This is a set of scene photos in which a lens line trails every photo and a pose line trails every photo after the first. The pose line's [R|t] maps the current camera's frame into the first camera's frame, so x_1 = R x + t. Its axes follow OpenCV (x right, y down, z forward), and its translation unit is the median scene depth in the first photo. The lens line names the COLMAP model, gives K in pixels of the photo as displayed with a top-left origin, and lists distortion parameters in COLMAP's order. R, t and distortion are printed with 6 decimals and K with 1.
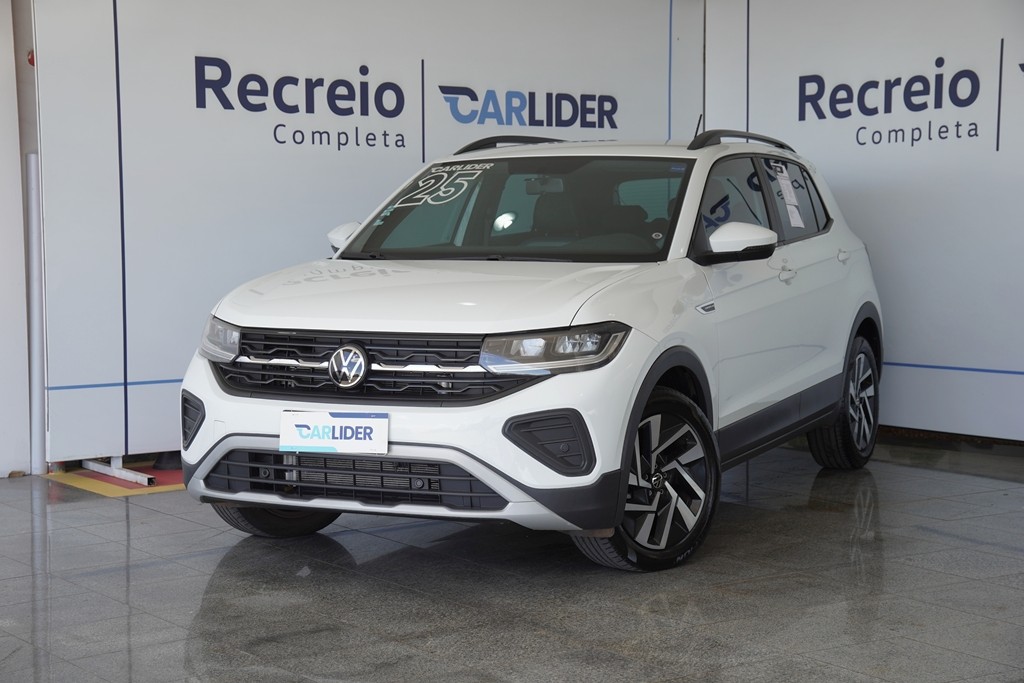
lens RADIAL K [[1778.9, 0, 512.0], [0, 1778.9, 341.5], [0, 0, 1]] dist [0.278808, 0.174623]
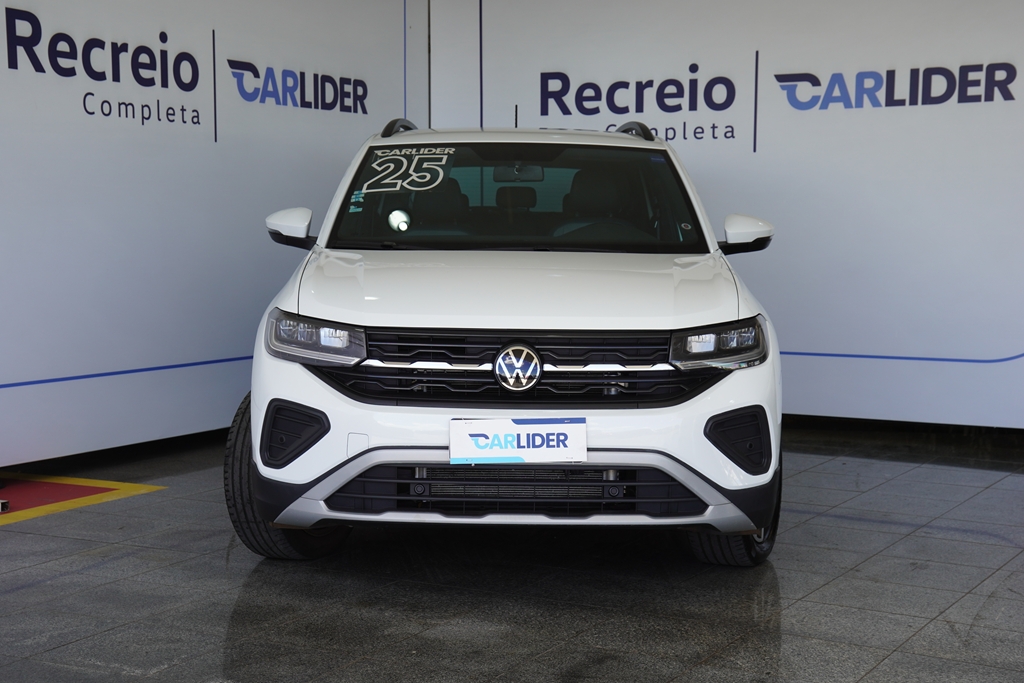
lens RADIAL K [[1659.5, 0, 512.0], [0, 1659.5, 341.5], [0, 0, 1]] dist [0.176781, 0.698349]
pose [[0.891193, -0.022045, 0.453088, -0.325248], [0.016023, 0.999725, 0.017124, -0.009671], [-0.453340, -0.008001, 0.891302, 0.163961]]
